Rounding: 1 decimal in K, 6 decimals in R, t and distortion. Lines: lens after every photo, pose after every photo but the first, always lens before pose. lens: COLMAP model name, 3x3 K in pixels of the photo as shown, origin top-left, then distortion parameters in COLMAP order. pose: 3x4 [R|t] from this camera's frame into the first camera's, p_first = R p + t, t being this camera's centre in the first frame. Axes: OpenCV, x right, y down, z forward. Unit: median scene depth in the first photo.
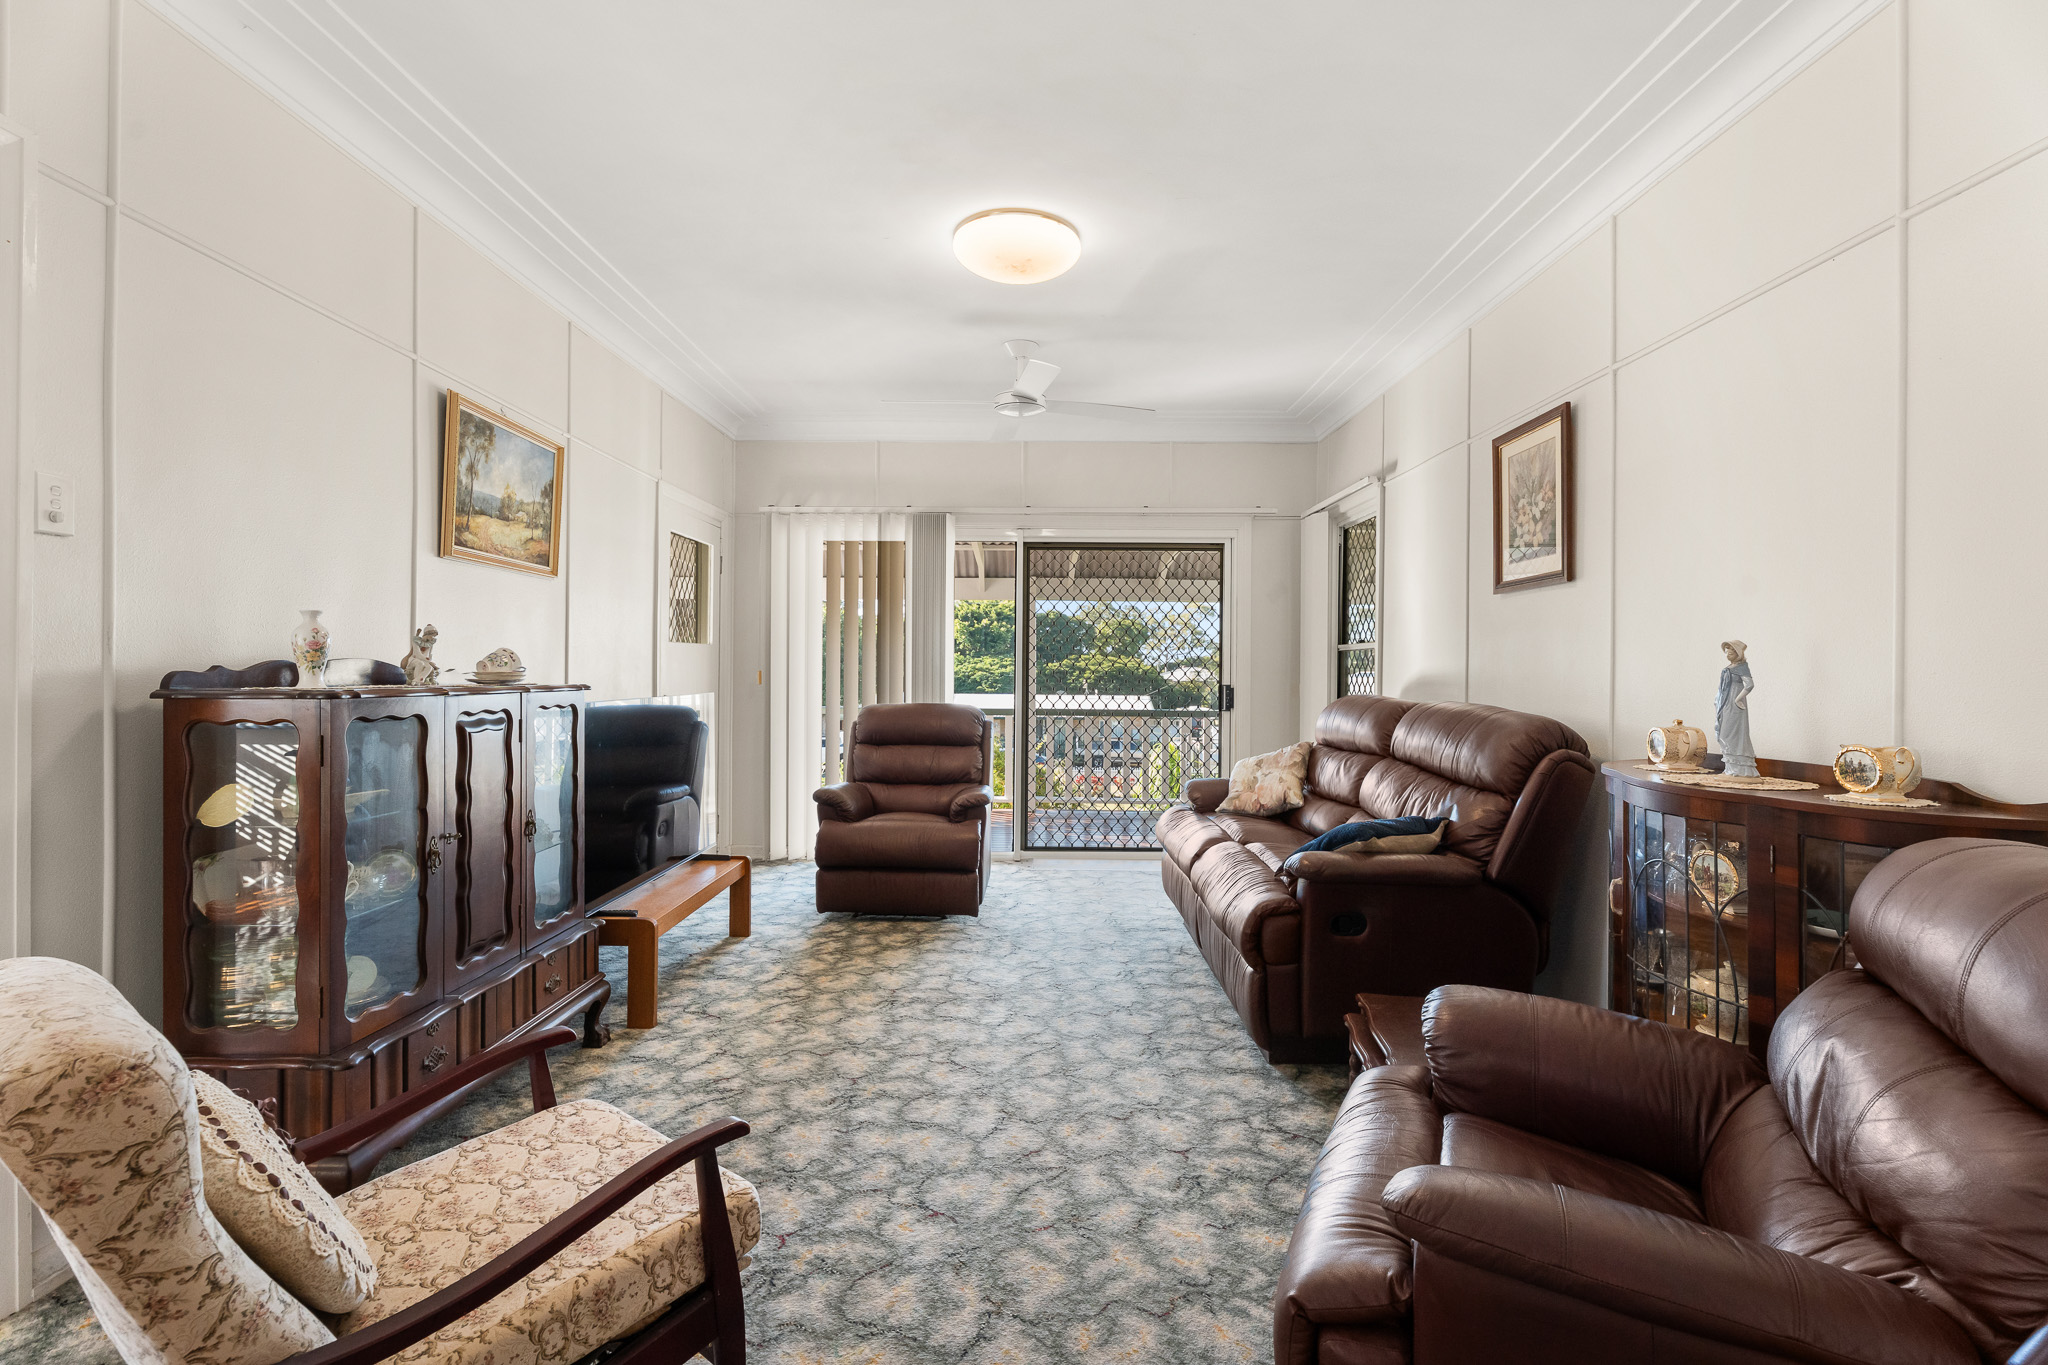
lens RADIAL K [[907.6, 0, 1032.5], [0, 907.6, 672.7], [0, 0, 1]] dist [-0.001647, 0.000184]
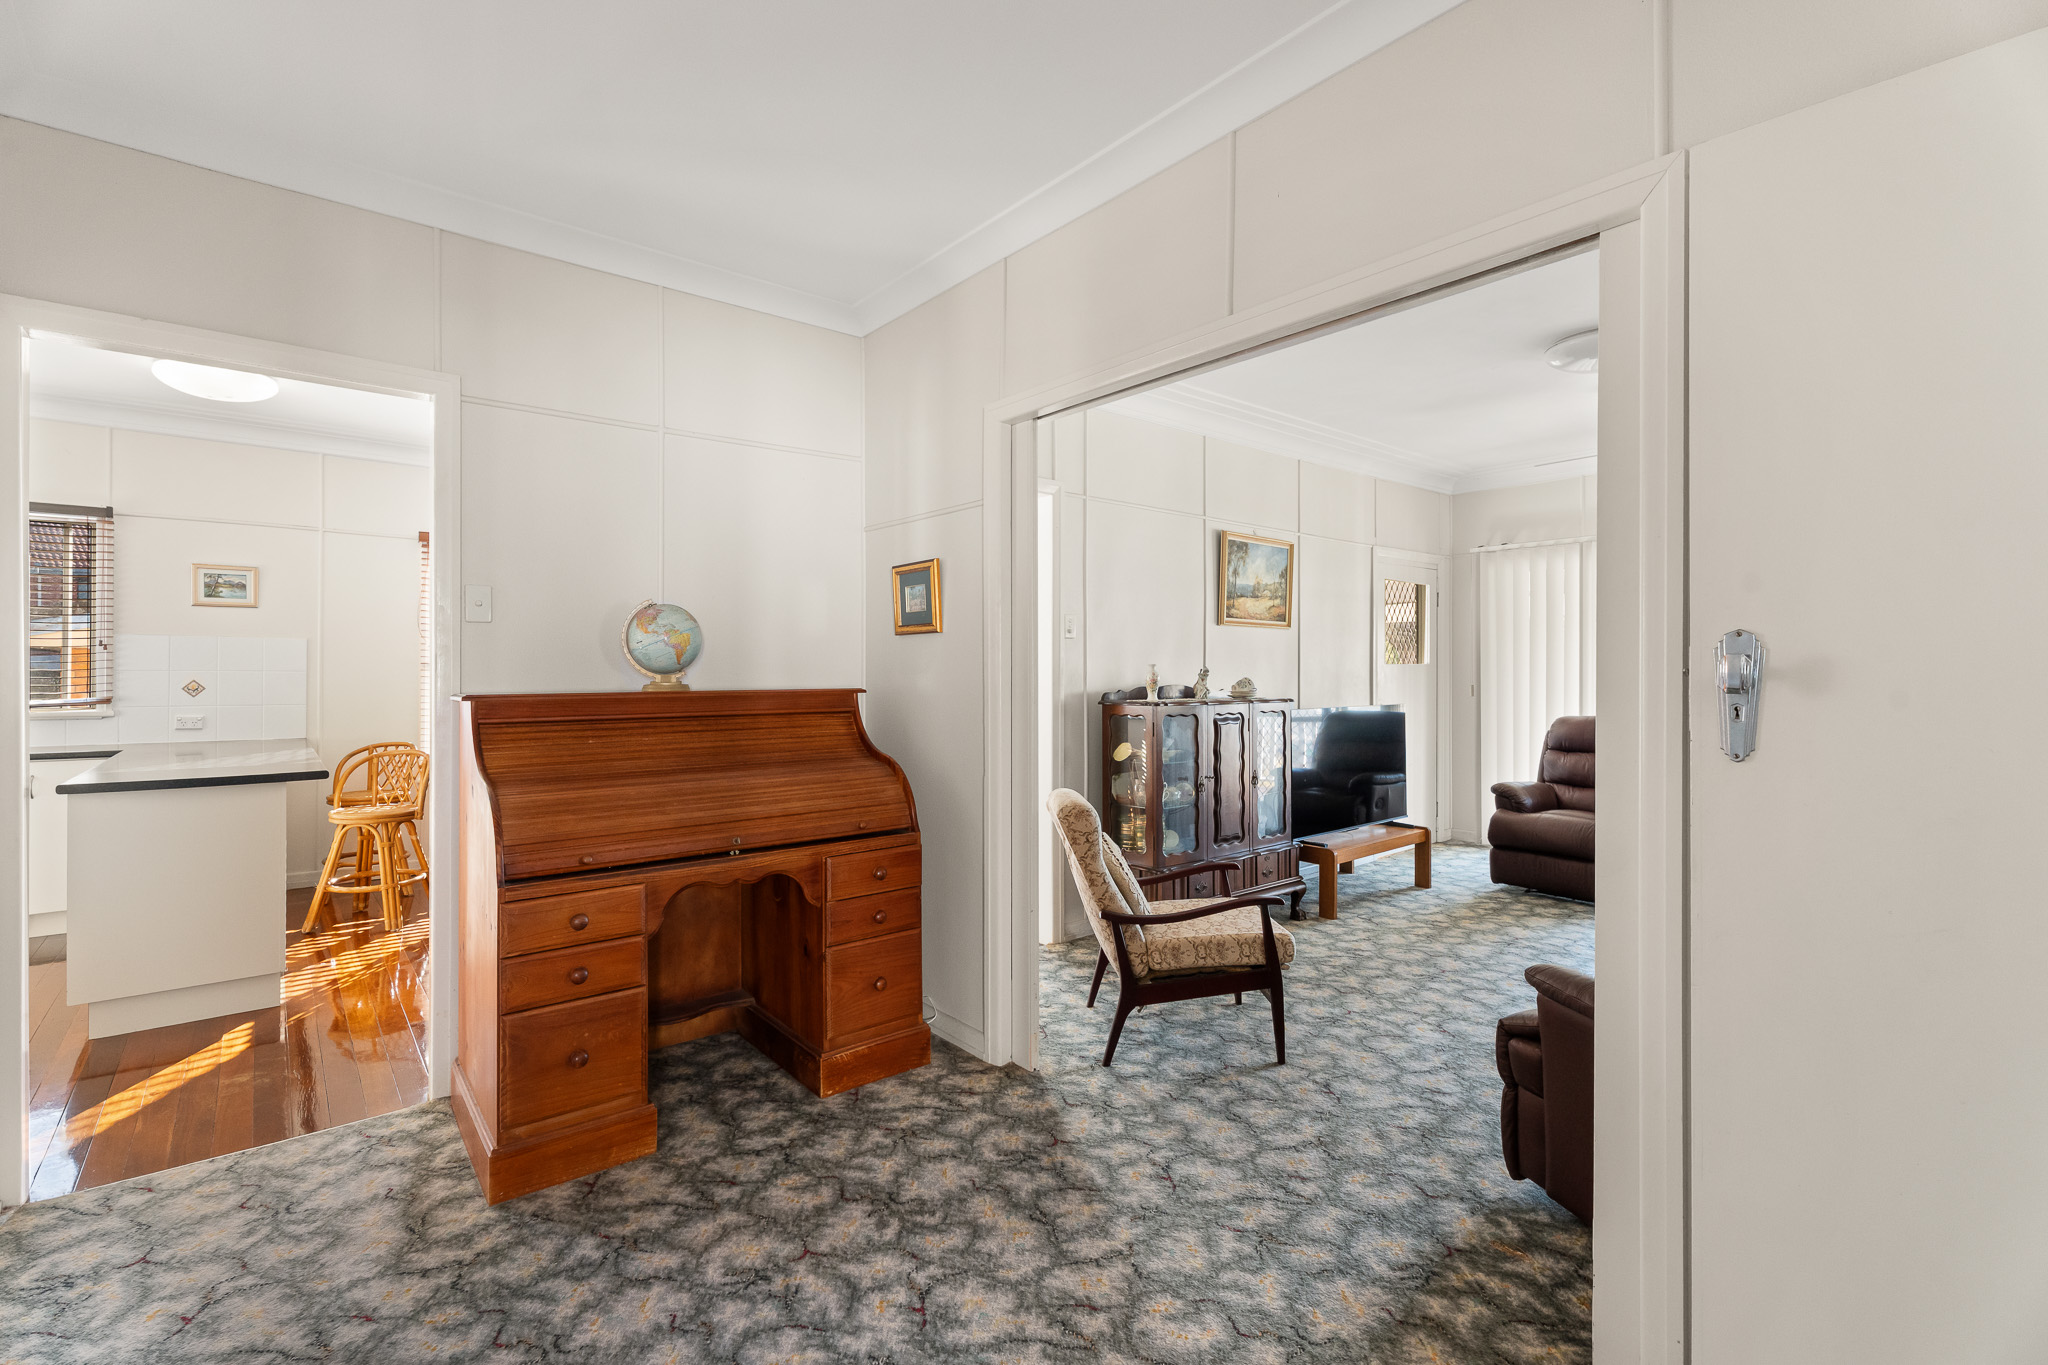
lens RADIAL K [[907.6, 0, 1019.5], [0, 907.6, 674.8], [0, 0, 1]] dist [-0.001647, 0.000184]
pose [[0.639579, -0.007869, -0.768685, 0.454509], [0.005176, 0.999969, -0.005930, -0.022524], [0.768708, -0.000186, 0.639600, -0.426479]]
